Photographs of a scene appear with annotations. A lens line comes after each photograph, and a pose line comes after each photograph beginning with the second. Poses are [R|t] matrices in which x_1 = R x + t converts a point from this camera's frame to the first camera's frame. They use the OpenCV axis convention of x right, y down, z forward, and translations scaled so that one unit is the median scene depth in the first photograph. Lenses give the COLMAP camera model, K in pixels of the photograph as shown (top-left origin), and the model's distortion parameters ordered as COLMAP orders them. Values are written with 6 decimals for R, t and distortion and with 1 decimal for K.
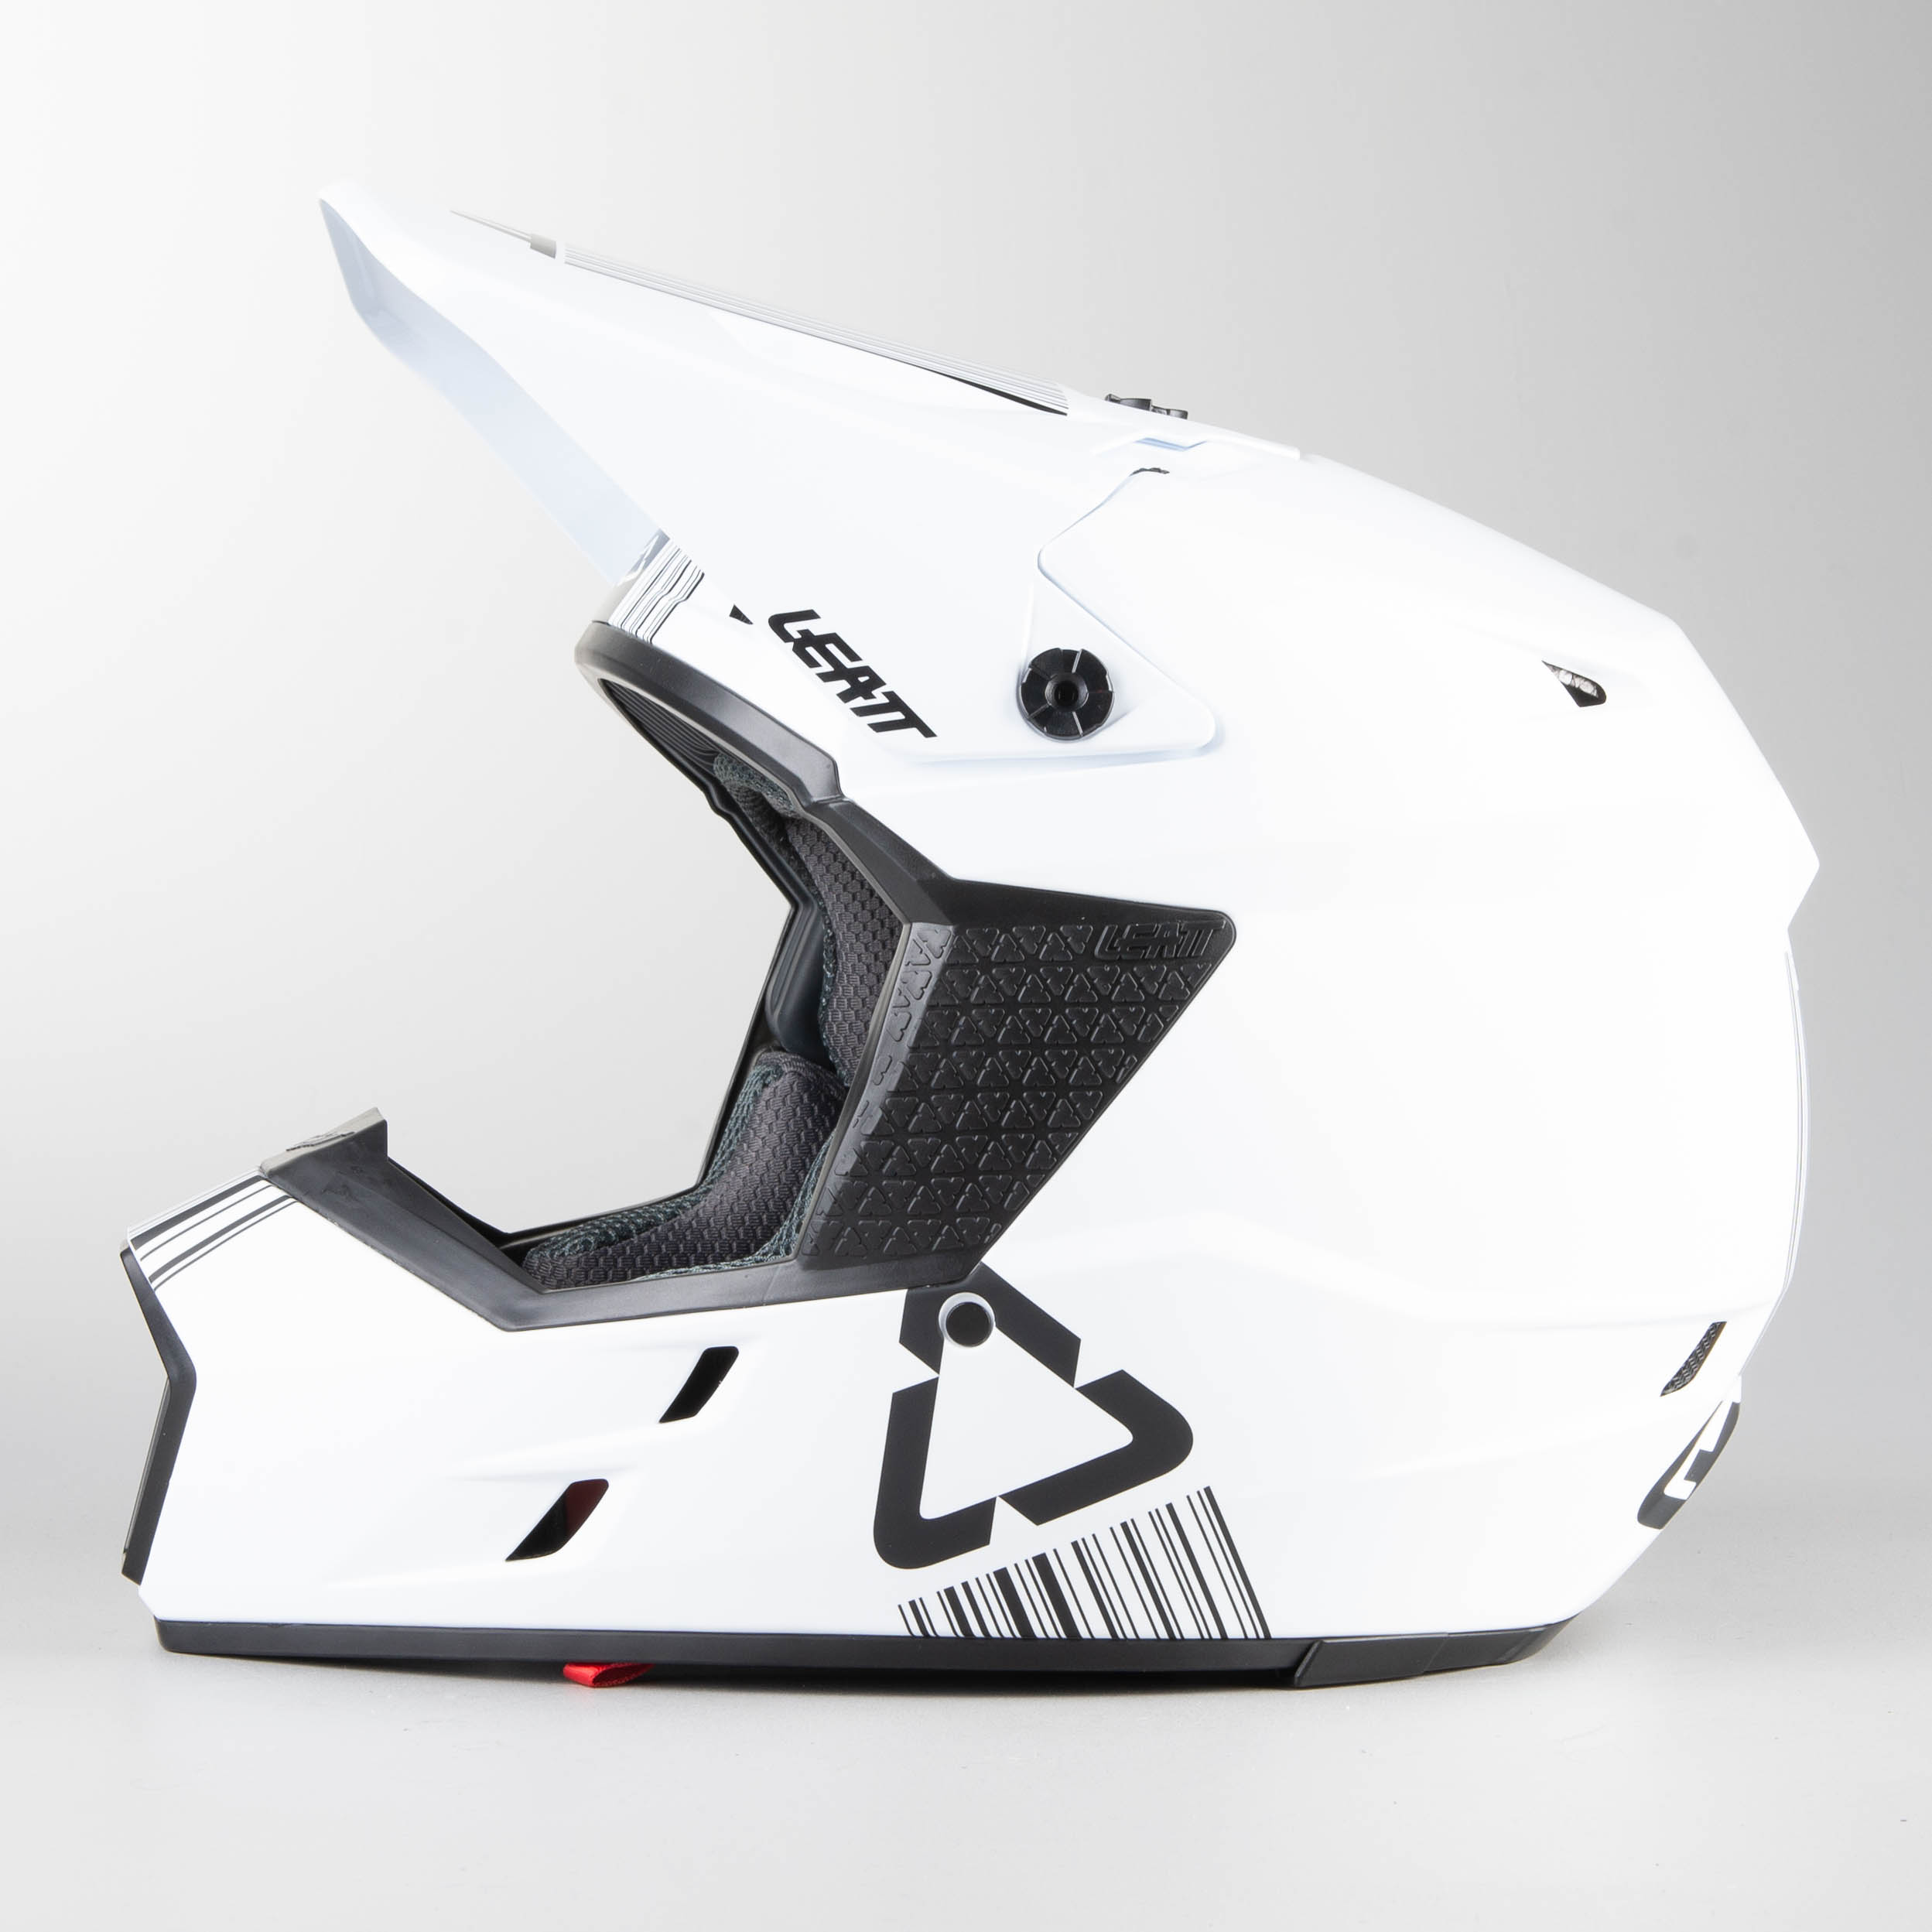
lens RADIAL K [[5612.0, 0, 966.0], [0, 5612.0, 966.0], [0, 0, 1]] dist [0.113953, 0.265028]
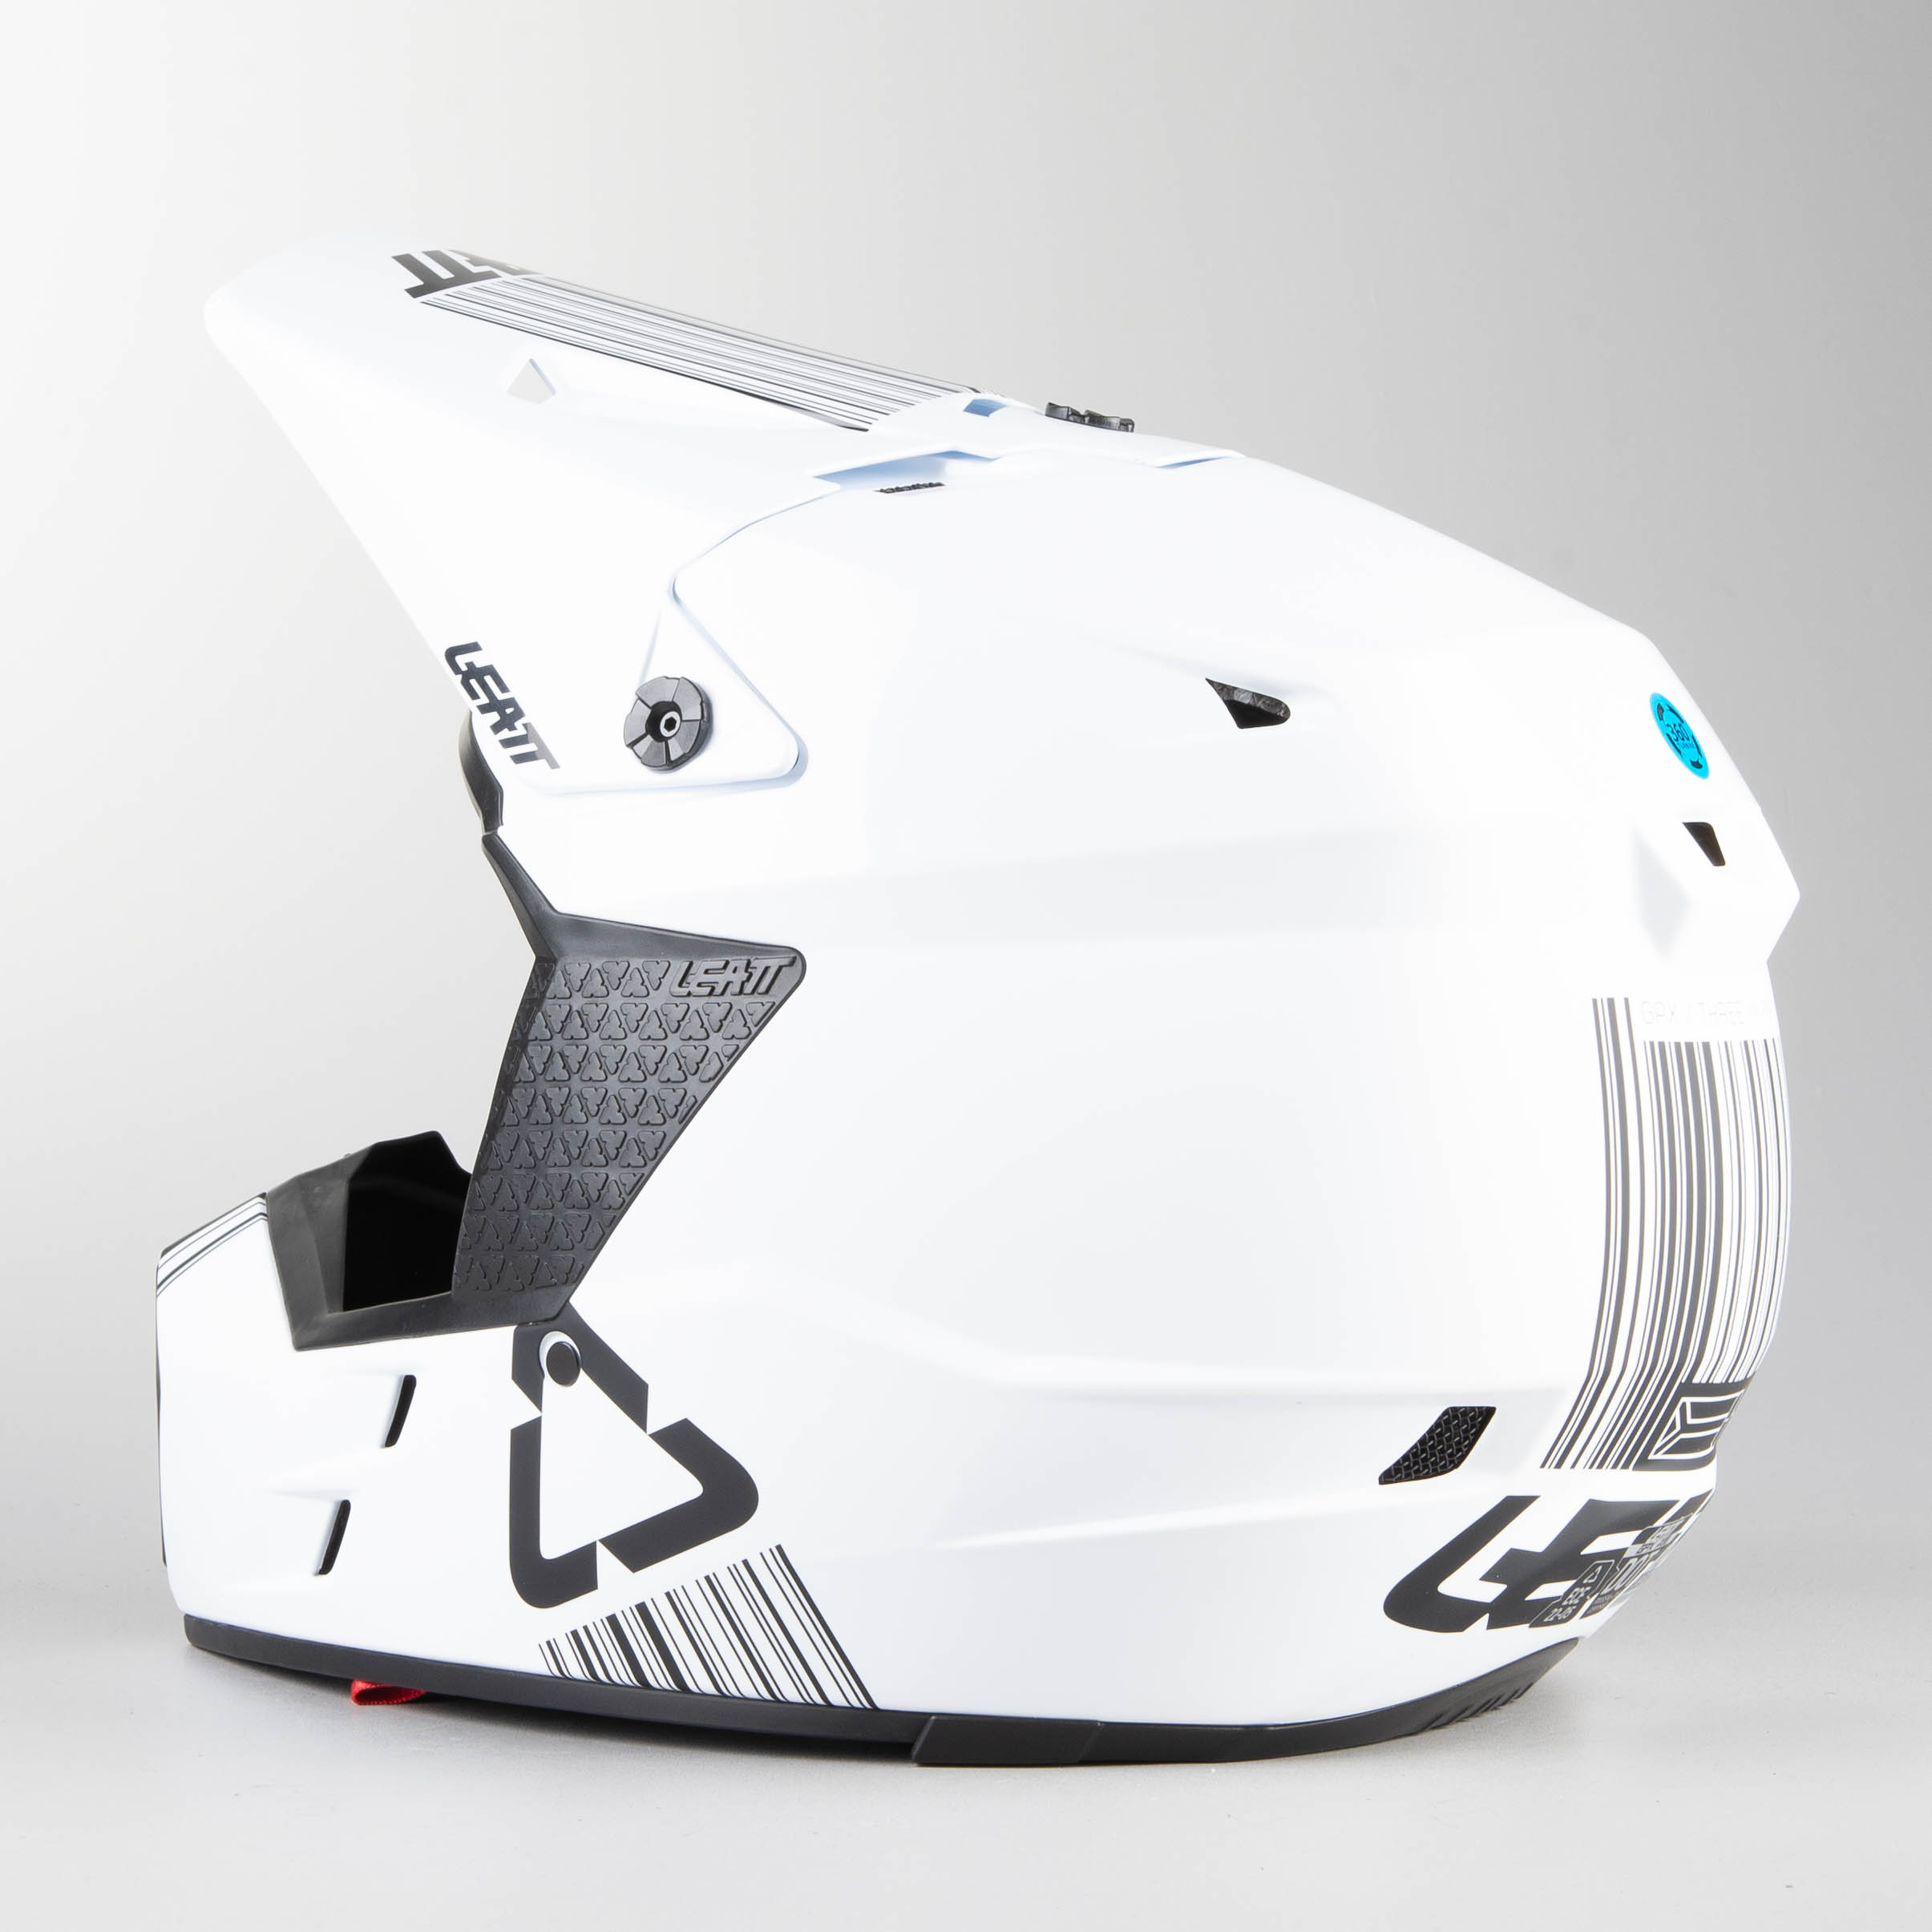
lens RADIAL K [[5612.0, 0, 966.0], [0, 5612.0, 966.0], [0, 0, 1]] dist [0.113953, 0.265028]
pose [[0.831361, 0.012295, -0.555597, 0.602535], [-0.011764, 0.999921, 0.004524, -0.011258], [0.555608, 0.002776, 0.831440, 0.216123]]
